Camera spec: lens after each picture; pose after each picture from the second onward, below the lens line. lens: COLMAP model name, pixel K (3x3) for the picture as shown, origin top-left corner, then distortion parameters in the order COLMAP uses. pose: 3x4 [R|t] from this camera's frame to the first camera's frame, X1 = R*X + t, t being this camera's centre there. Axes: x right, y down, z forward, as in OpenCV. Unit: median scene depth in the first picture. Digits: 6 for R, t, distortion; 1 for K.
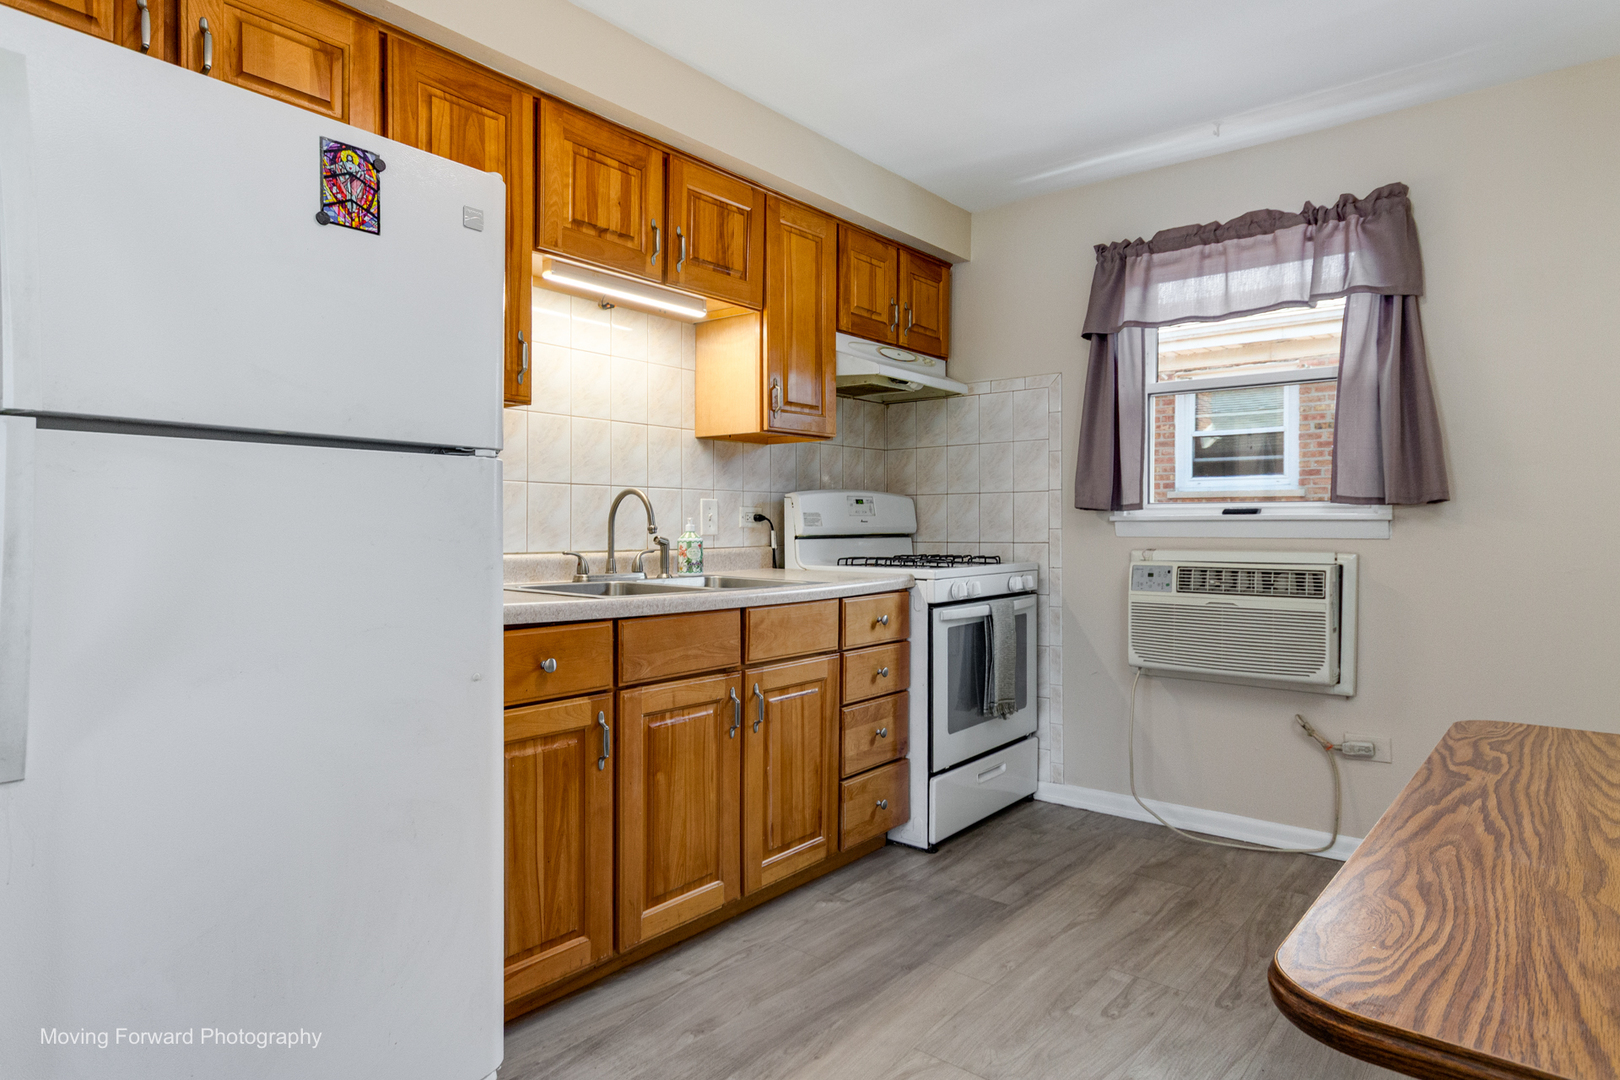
lens RADIAL K [[916.6, 0, 800.7], [0, 916.6, 529.6], [0, 0, 1]] dist [-0.001660, -0.000551]
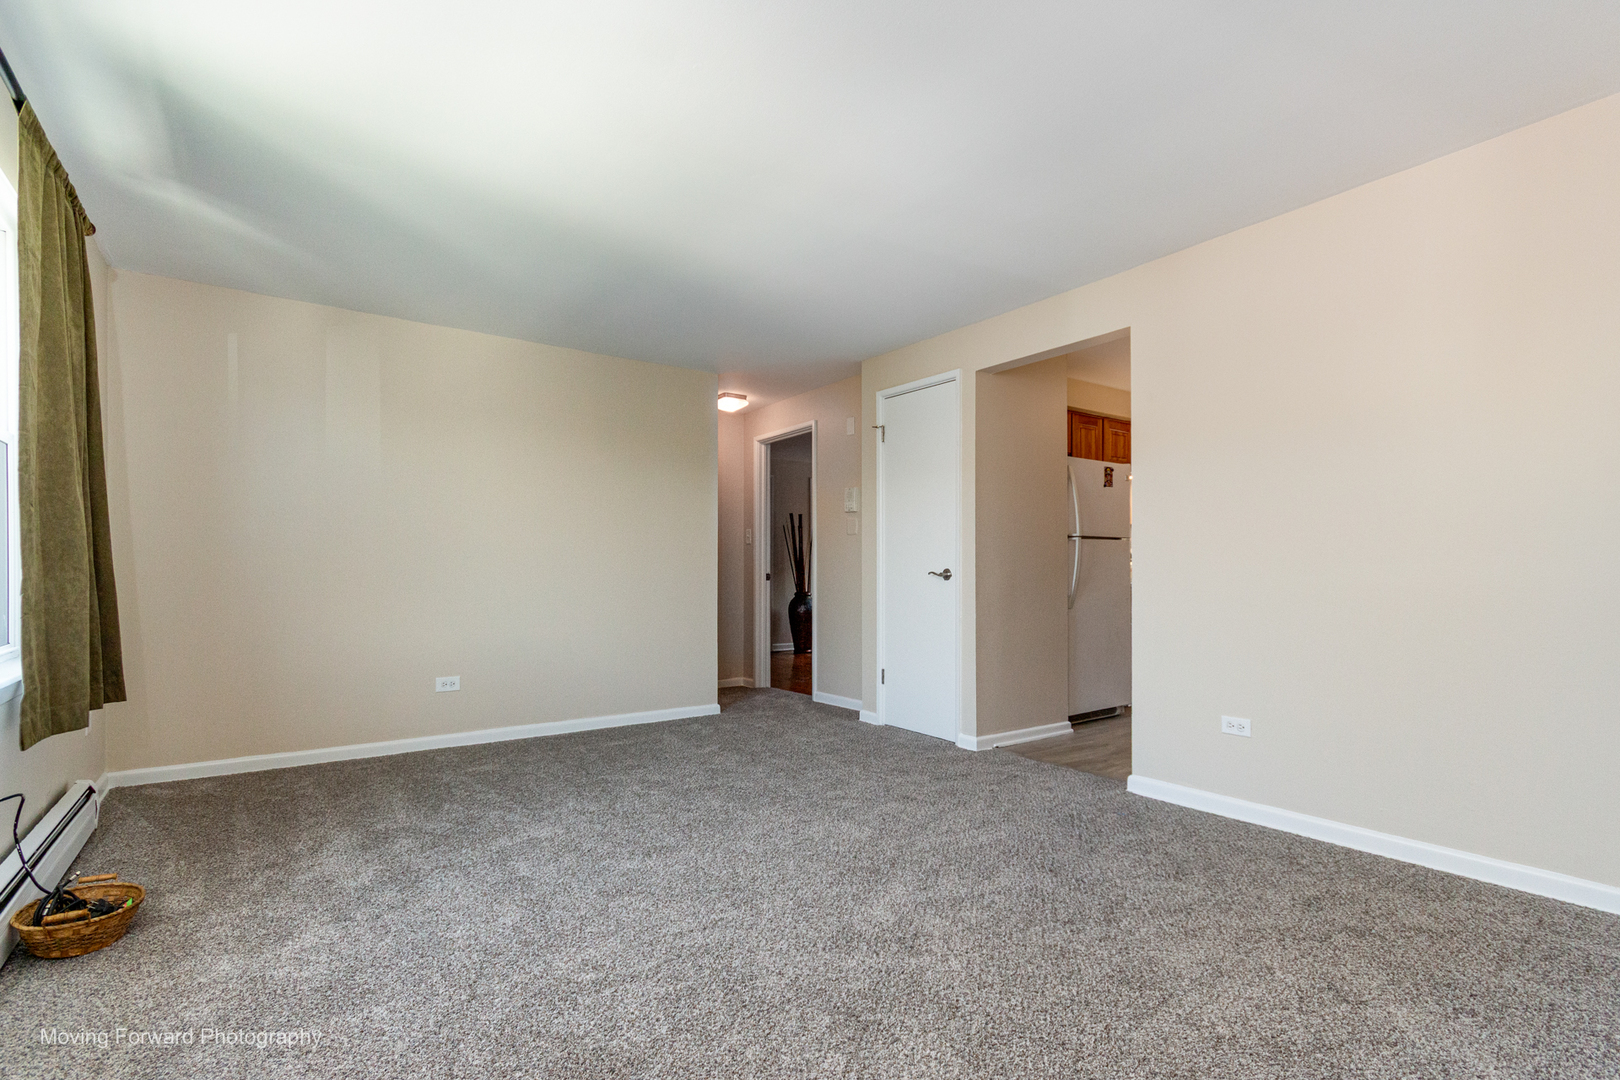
lens RADIAL K [[761.8, 0, 805.2], [0, 761.8, 569.6], [0, 0, 1]] dist [0.001918, 0.004212]
pose [[0.962958, -0.003328, -0.269632, -0.445542], [0.004241, 0.999987, 0.002804, 0.017308], [0.269619, -0.003844, 0.962959, -1.369328]]
